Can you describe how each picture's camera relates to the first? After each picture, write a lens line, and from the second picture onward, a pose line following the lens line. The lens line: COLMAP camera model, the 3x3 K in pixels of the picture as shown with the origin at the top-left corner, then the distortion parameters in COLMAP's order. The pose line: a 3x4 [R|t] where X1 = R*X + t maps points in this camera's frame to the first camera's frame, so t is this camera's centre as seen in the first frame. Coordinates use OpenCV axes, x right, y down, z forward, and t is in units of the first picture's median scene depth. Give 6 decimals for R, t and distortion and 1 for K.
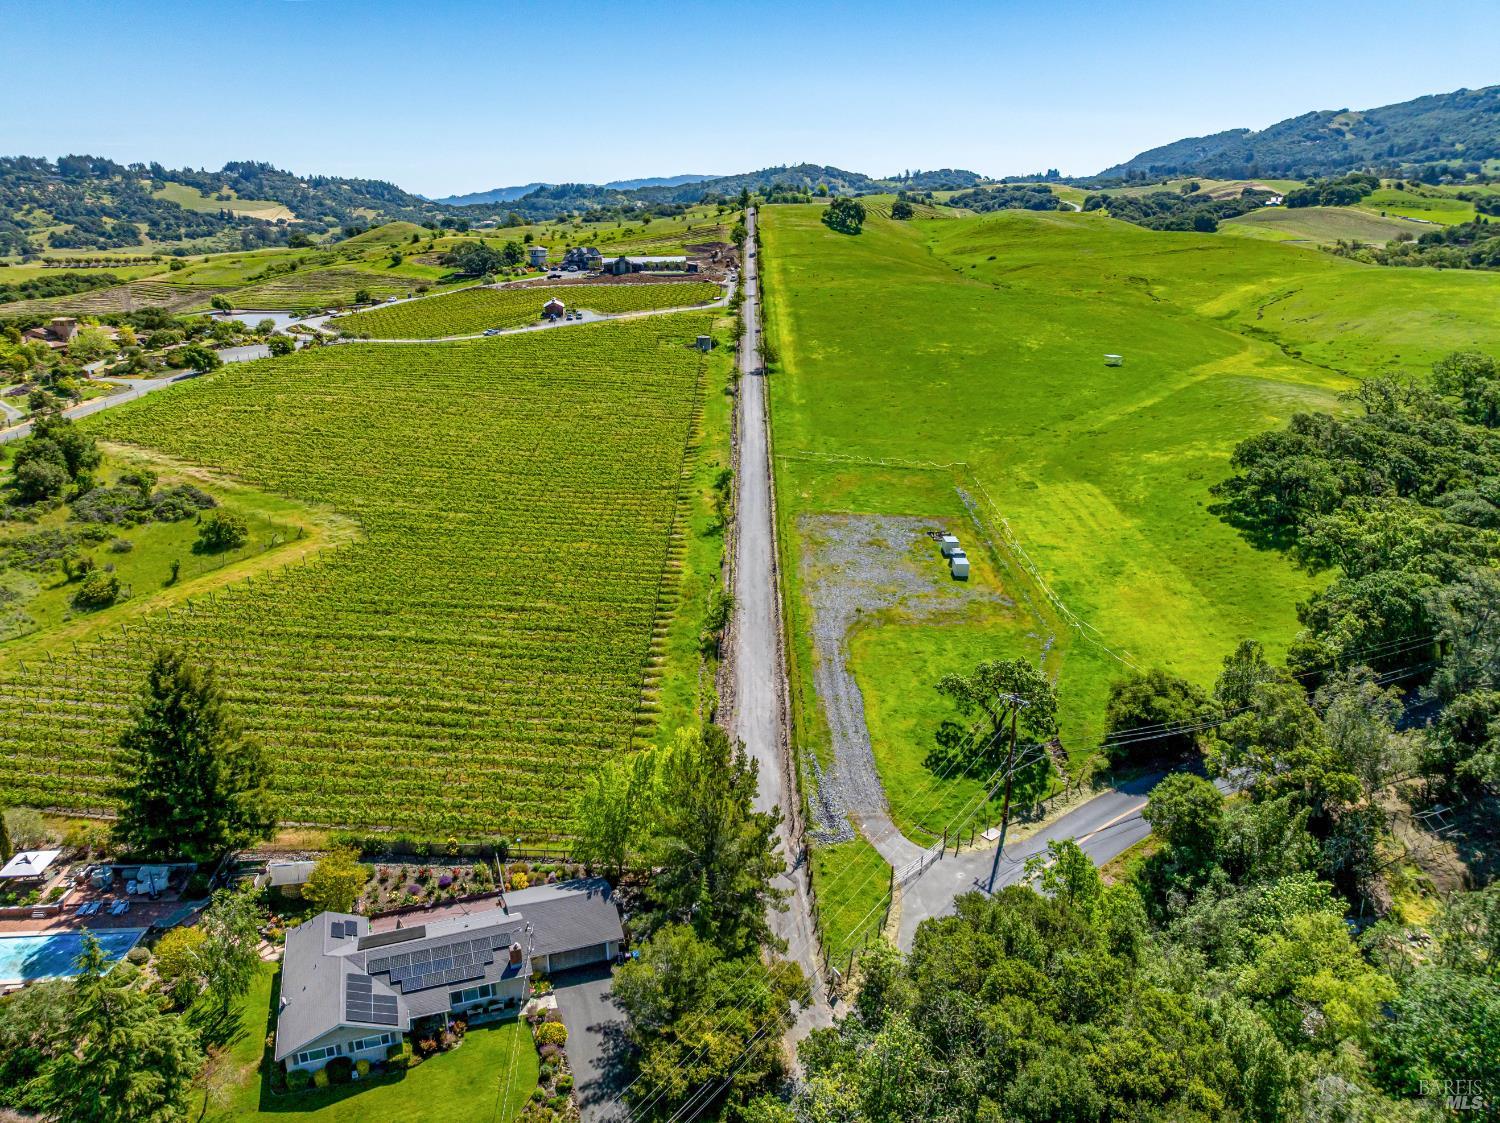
lens RADIAL K [[1055.0, 0, 746.6], [0, 1055.0, 551.1], [0, 0, 1]] dist [-0.048587, 0.017300]
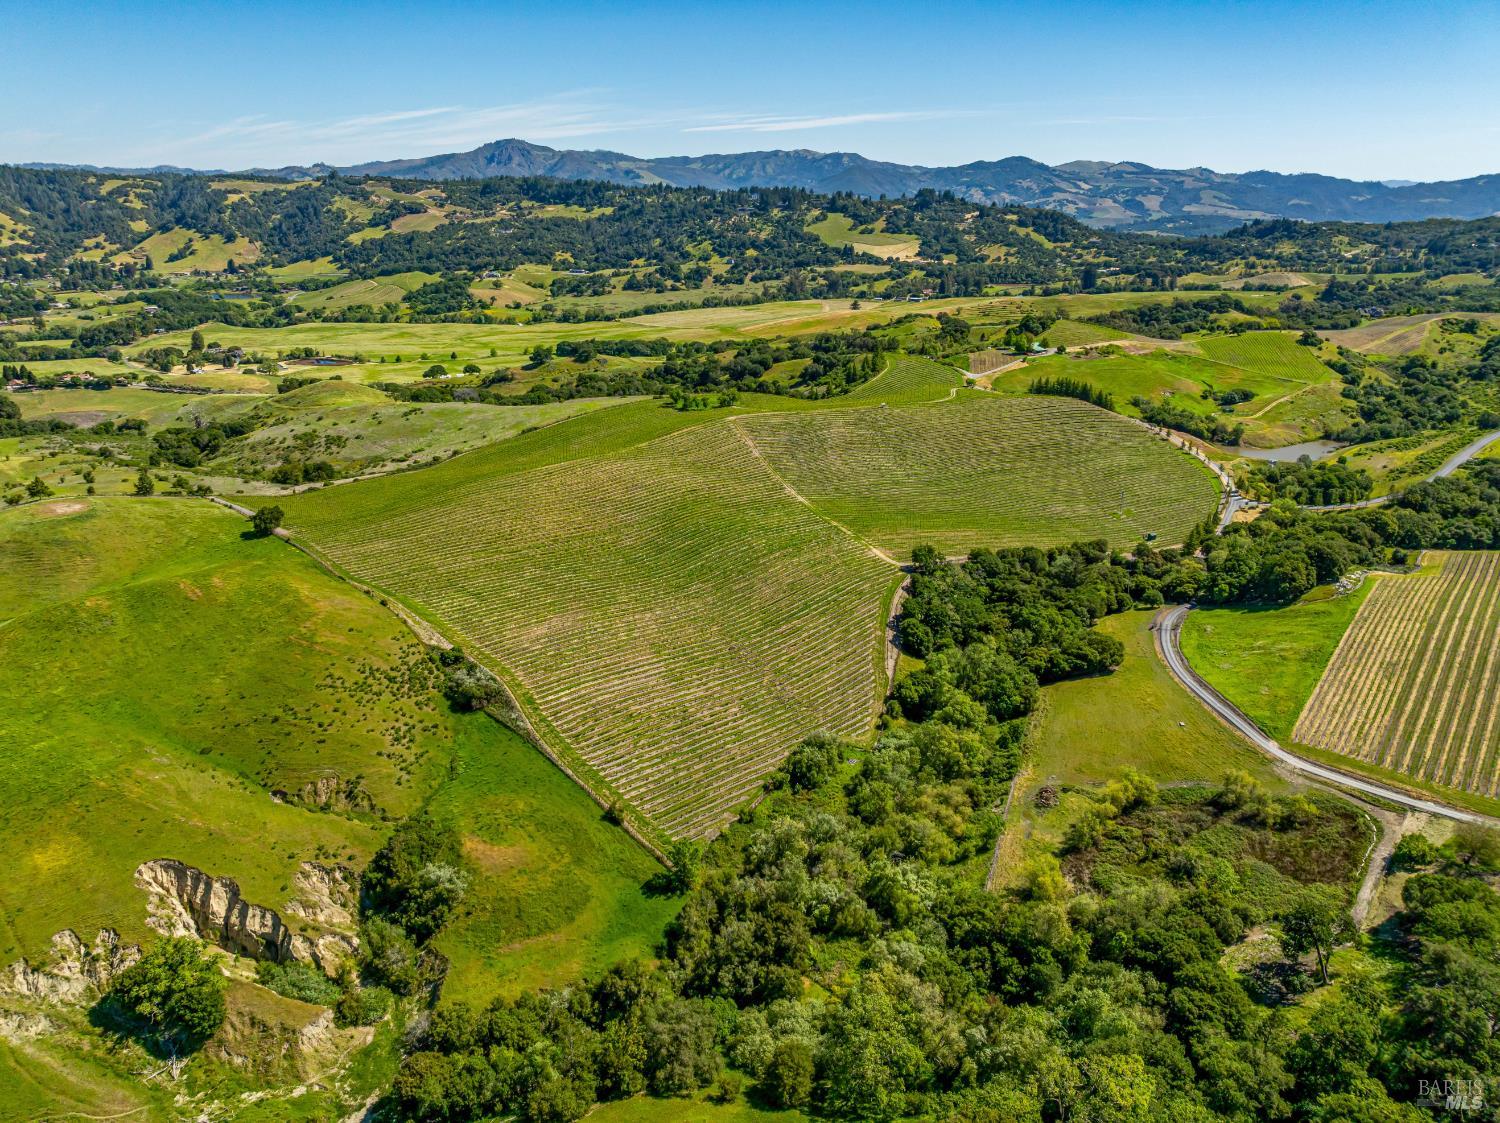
lens RADIAL K [[1055.0, 0, 752.1], [0, 1055.0, 559.8], [0, 0, 1]] dist [-0.048587, 0.017300]
pose [[0.655996, 0.255936, -0.710047, 0.217454], [-0.233060, 0.963467, 0.131962, -0.117910], [0.717881, 0.078917, 0.691679, 0.190216]]
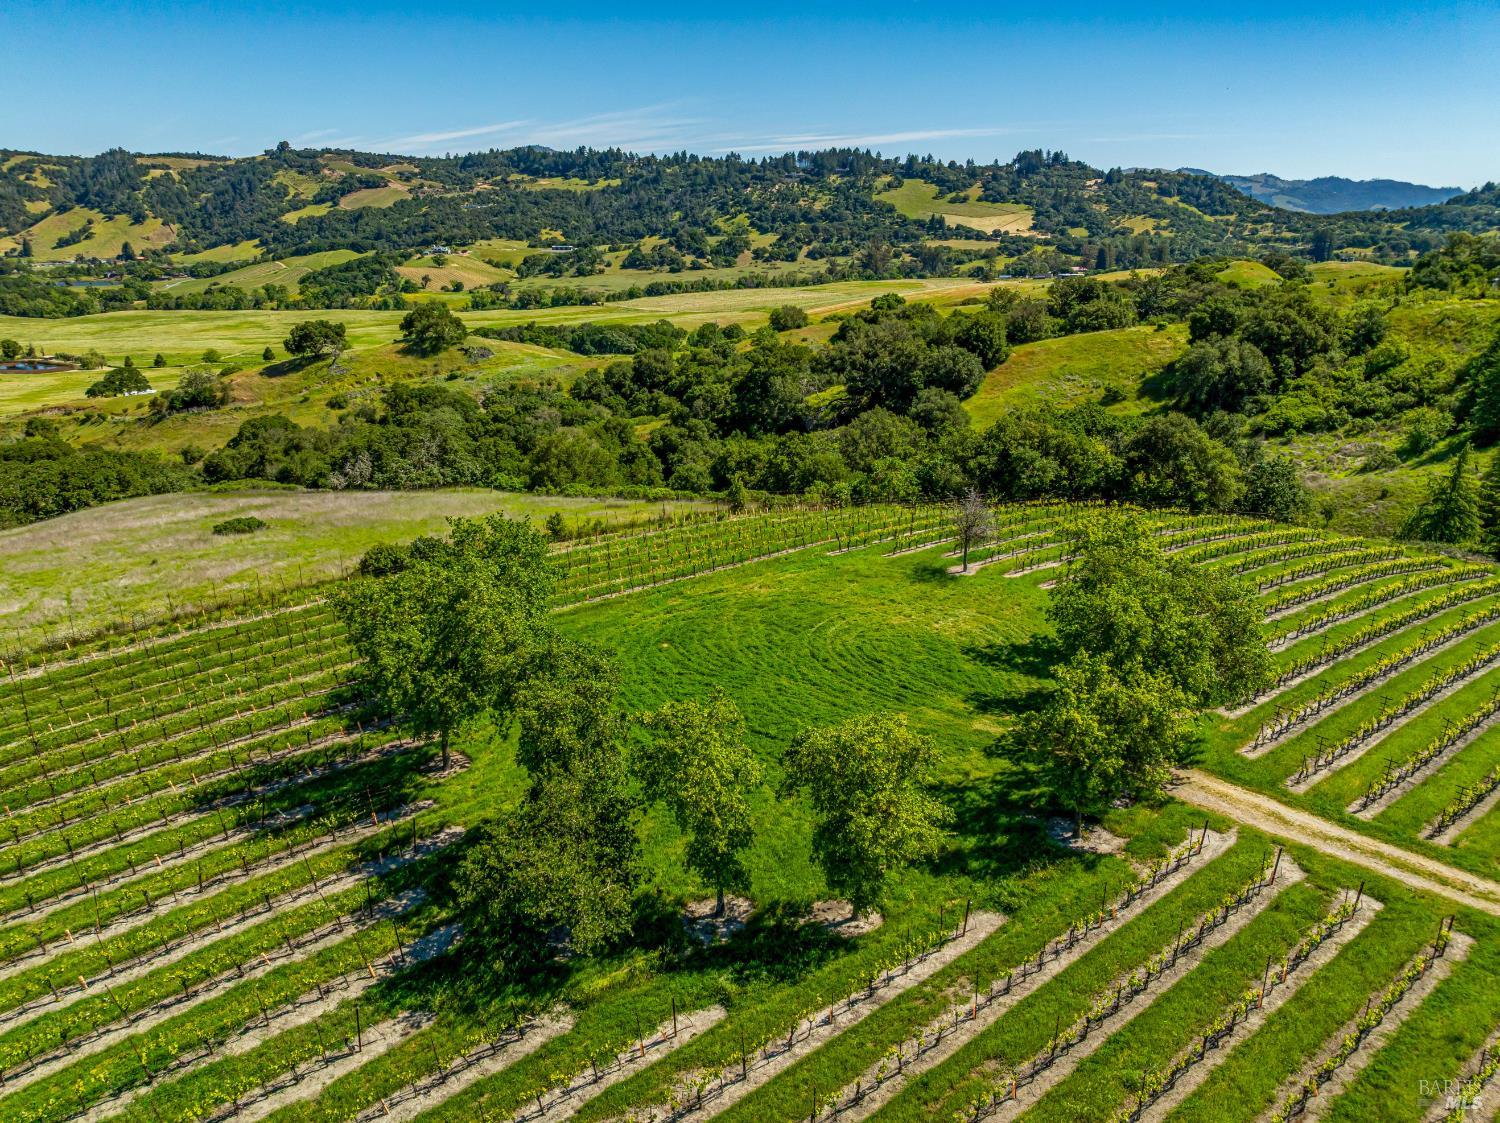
lens RADIAL K [[1055.0, 0, 751.7], [0, 1055.0, 562.4], [0, 0, 1]] dist [-0.048587, 0.017300]
pose [[0.633312, 0.249285, -0.732648, 0.030067], [-0.235432, 0.963889, 0.124455, -0.123319], [0.737216, 0.093670, 0.669133, 0.342706]]
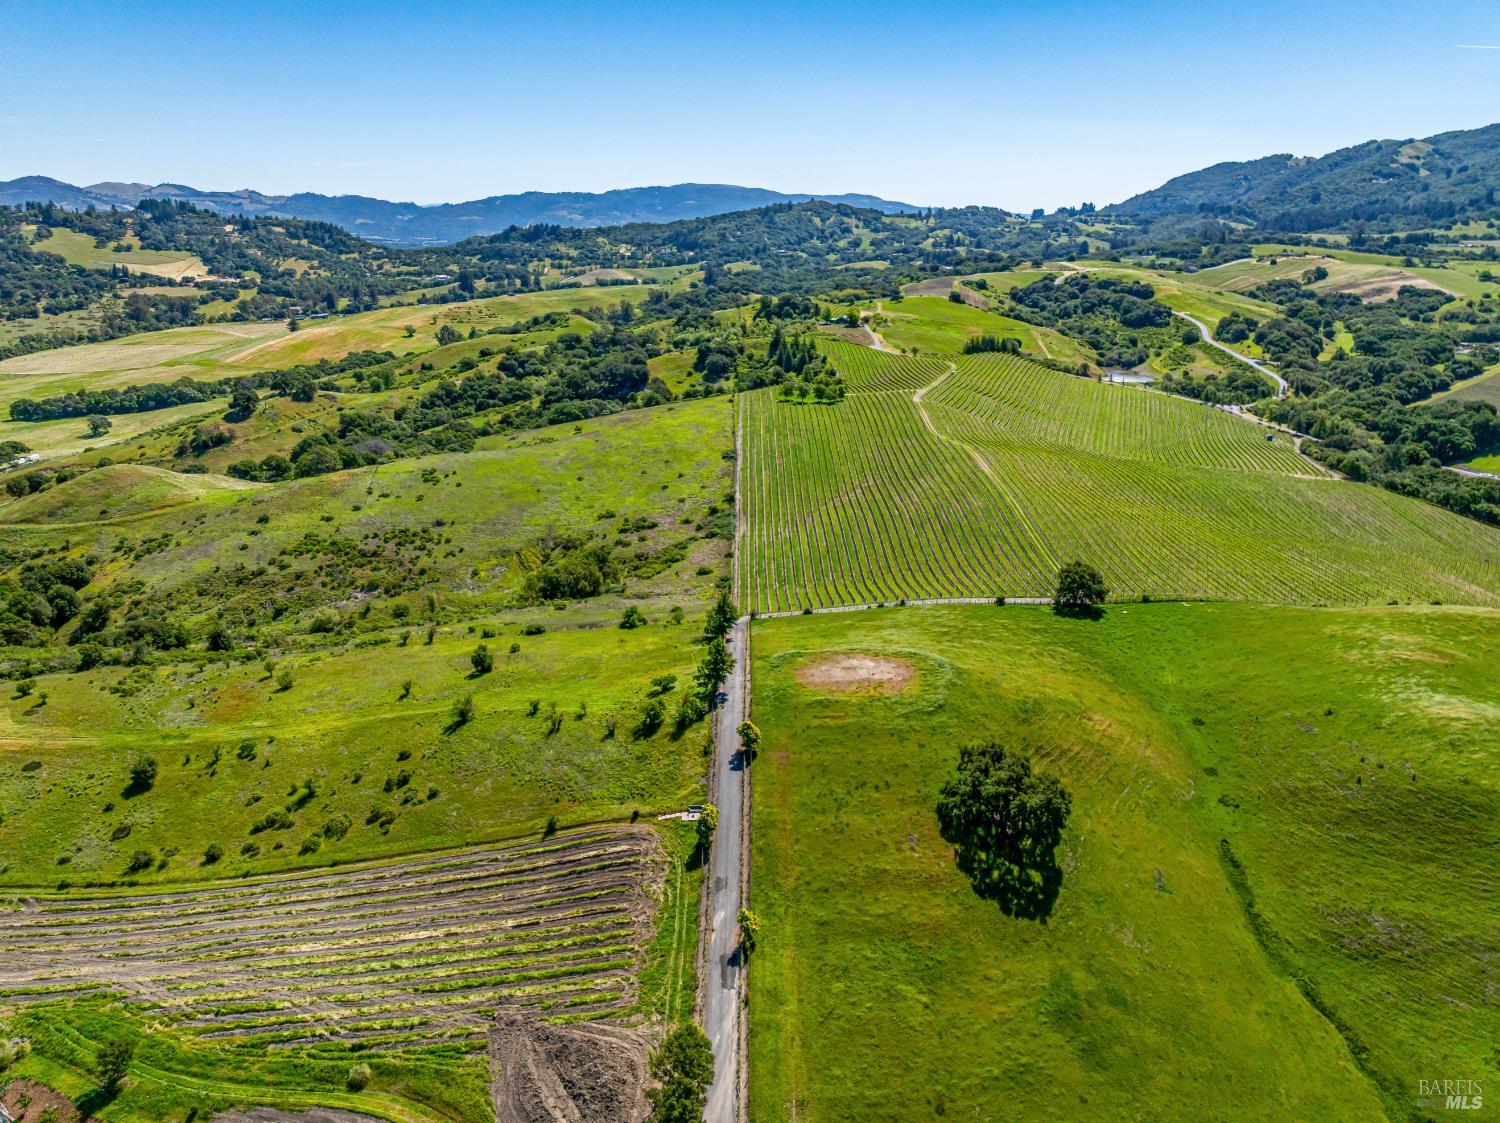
lens RADIAL K [[1055.0, 0, 747.0], [0, 1055.0, 561.7], [0, 0, 1]] dist [-0.048587, 0.017300]
pose [[0.999948, 0.010123, 0.001001, 0.001961], [-0.010129, 0.999928, 0.006379, -0.085019], [-0.000936, -0.006389, 0.999979, 0.140983]]
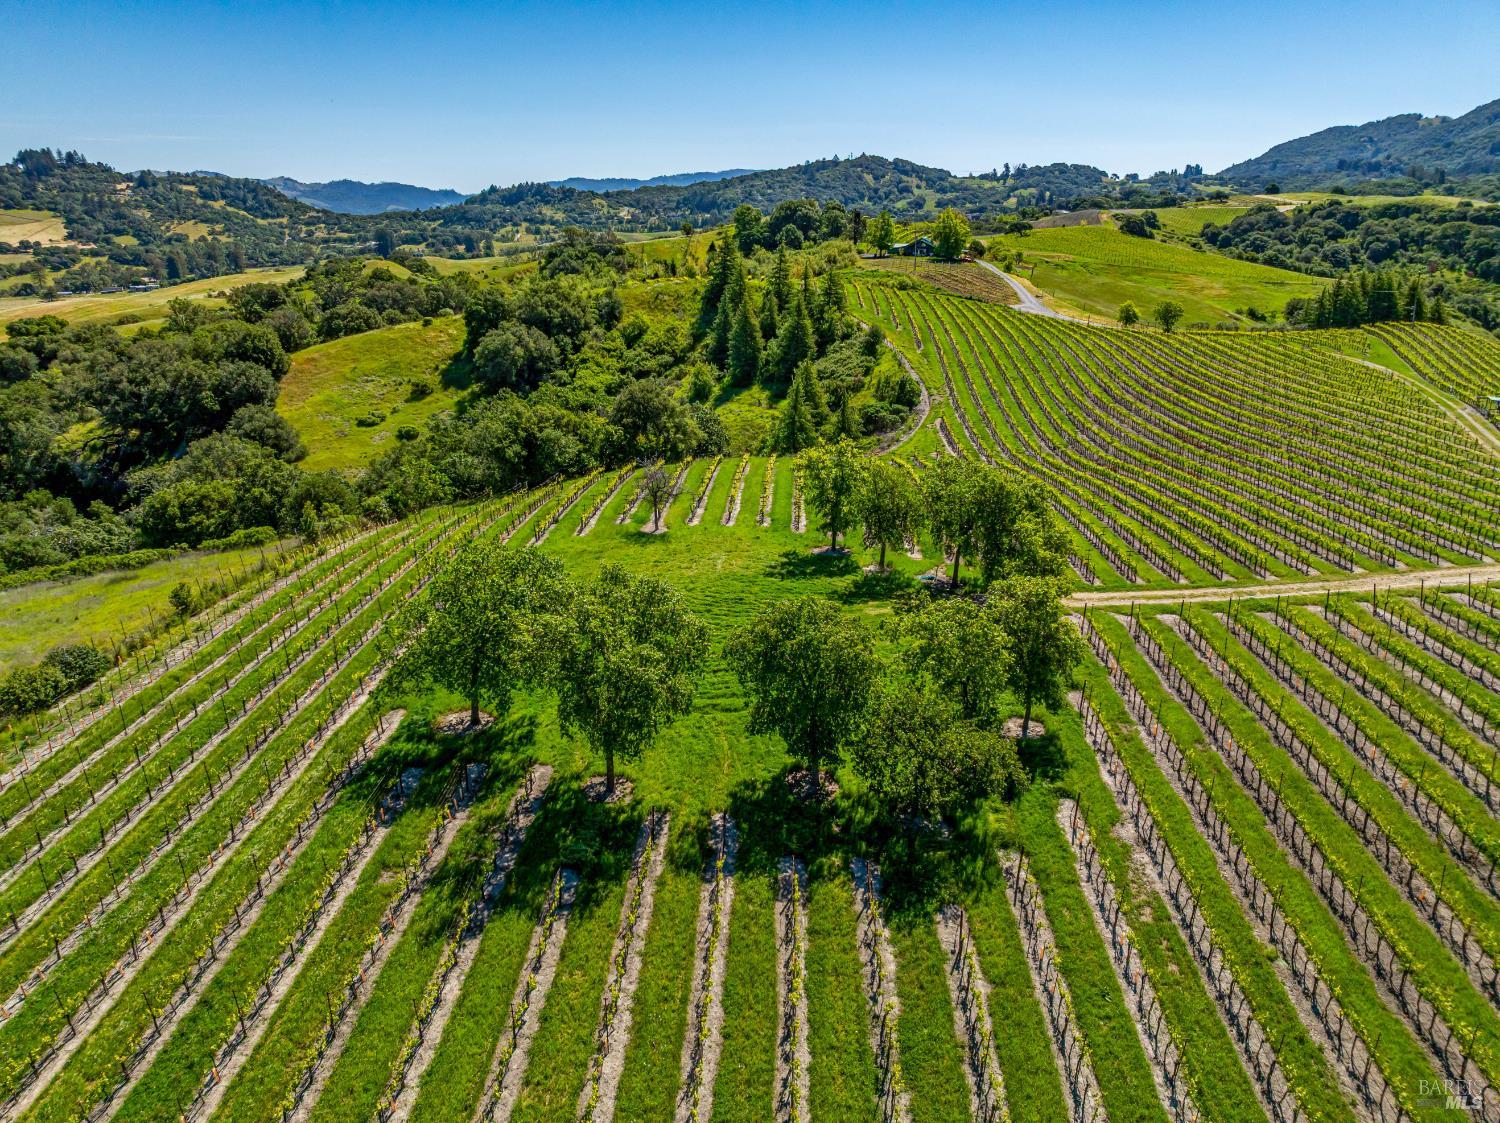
lens RADIAL K [[1055.0, 0, 748.9], [0, 1055.0, 560.6], [0, 0, 1]] dist [-0.048587, 0.017300]
pose [[0.998809, 0.019007, -0.044941, 0.016219], [-0.018432, 0.999743, 0.013169, -0.120209], [0.045180, -0.012325, 0.998903, 0.333219]]
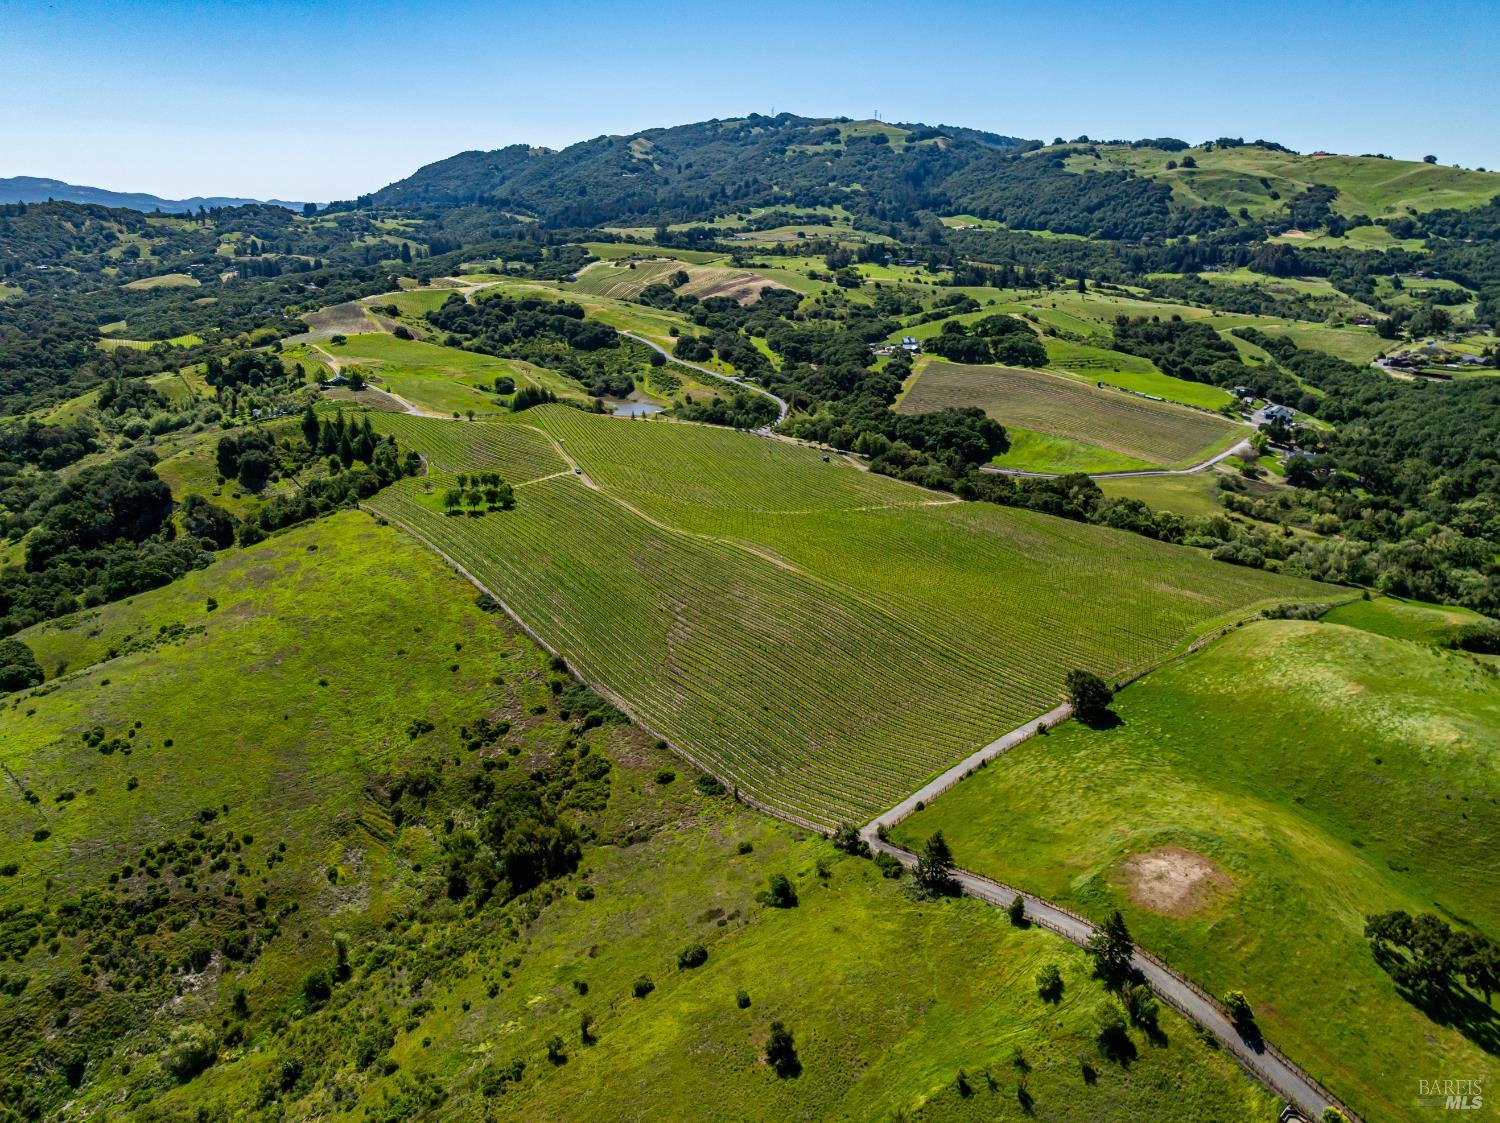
lens RADIAL K [[1055.0, 0, 746.0], [0, 1055.0, 565.8], [0, 0, 1]] dist [-0.048587, 0.017300]
pose [[0.775996, -0.195876, 0.599553, -0.060645], [0.181633, 0.979688, 0.084981, -0.113418], [-0.604020, 0.042954, 0.795811, 0.181448]]
